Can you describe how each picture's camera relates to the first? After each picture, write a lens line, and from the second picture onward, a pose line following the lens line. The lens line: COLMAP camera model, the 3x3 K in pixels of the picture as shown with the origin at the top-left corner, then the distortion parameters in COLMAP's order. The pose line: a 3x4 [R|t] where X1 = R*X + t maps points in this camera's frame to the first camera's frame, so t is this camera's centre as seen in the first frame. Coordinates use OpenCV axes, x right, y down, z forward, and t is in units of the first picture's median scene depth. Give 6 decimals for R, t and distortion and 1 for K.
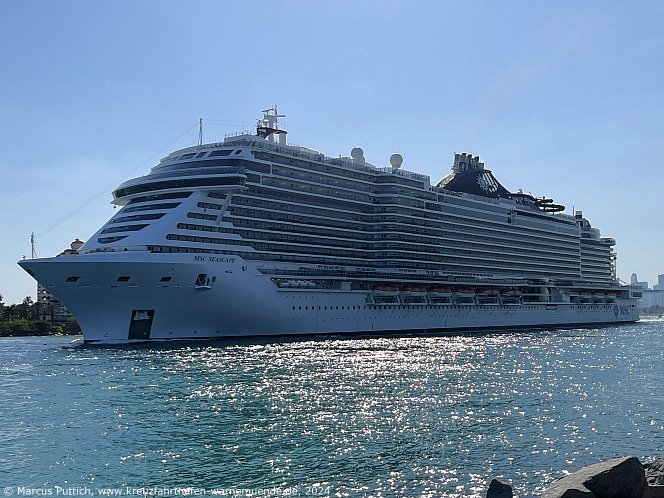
lens RADIAL K [[867.9, 0, 336.5], [0, 867.9, 247.8], [0, 0, 1]] dist [0.029446, 0.000000]
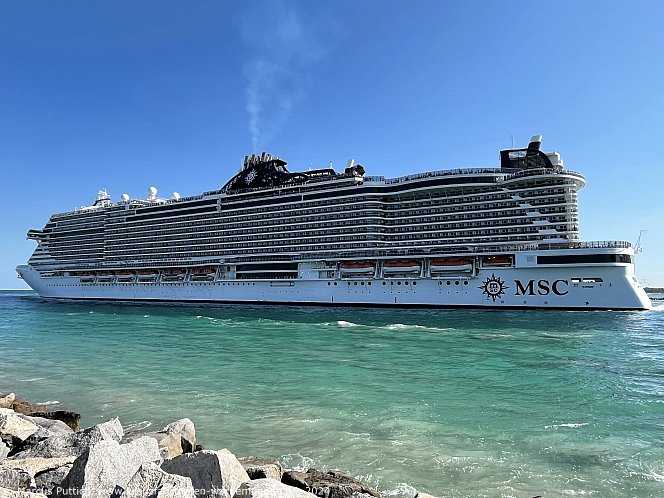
lens RADIAL K [[431.3, 0, 333.6], [0, 431.3, 245.7], [0, 0, 1]] dist [-0.002306, -0.000855]
pose [[0.128576, -0.076681, -0.988731, 0.969429], [0.079349, 0.994605, -0.066818, 0.083897], [0.988520, -0.069864, 0.133966, 1.334574]]
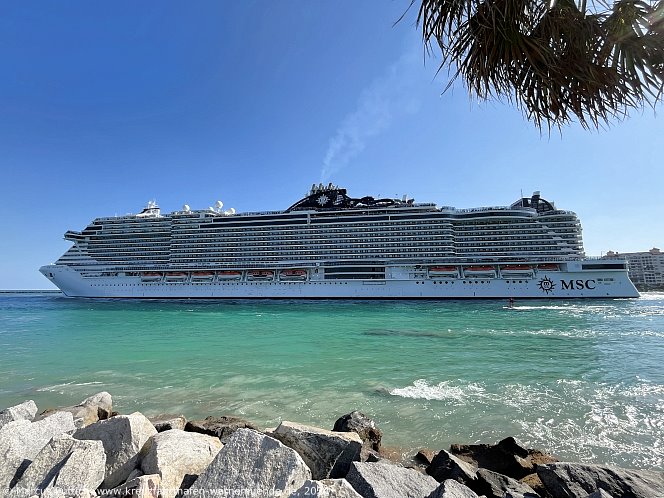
lens RADIAL K [[270.2, 0, 330.8], [0, 270.2, 245.0], [0, 0, 1]] dist [-0.002554, 0.000569]
pose [[0.463837, -0.119415, -0.877835, 0.750359], [0.068688, 0.992739, -0.098751, 0.065162], [0.883254, -0.014492, 0.468672, 1.031612]]
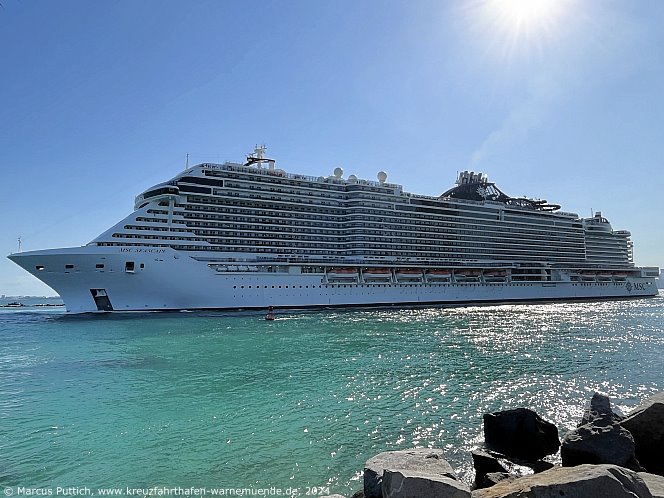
lens RADIAL K [[420.0, 0, 326.0], [0, 420.0, 250.9], [0, 0, 1]] dist [-0.009315, -0.002142]
pose [[0.904193, -0.037251, -0.425497, 0.288431], [0.032549, 0.999302, -0.018317, 0.025956], [0.425882, 0.002713, 0.904775, 0.410381]]
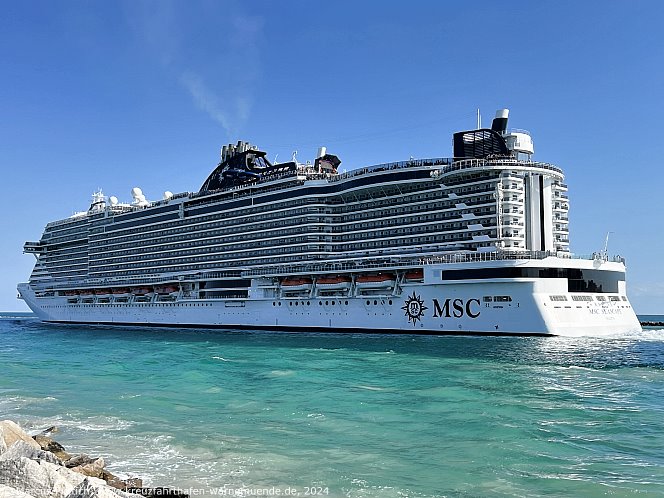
lens RADIAL K [[717.2, 0, 334.0], [0, 717.2, 250.0], [0, 0, 1]] dist [0.069874, 0.000000]
pose [[-0.191716, -0.057832, -0.979745, 1.183300], [0.088228, 0.993205, -0.075891, 0.103068], [0.977477, -0.100990, -0.185311, 1.632006]]
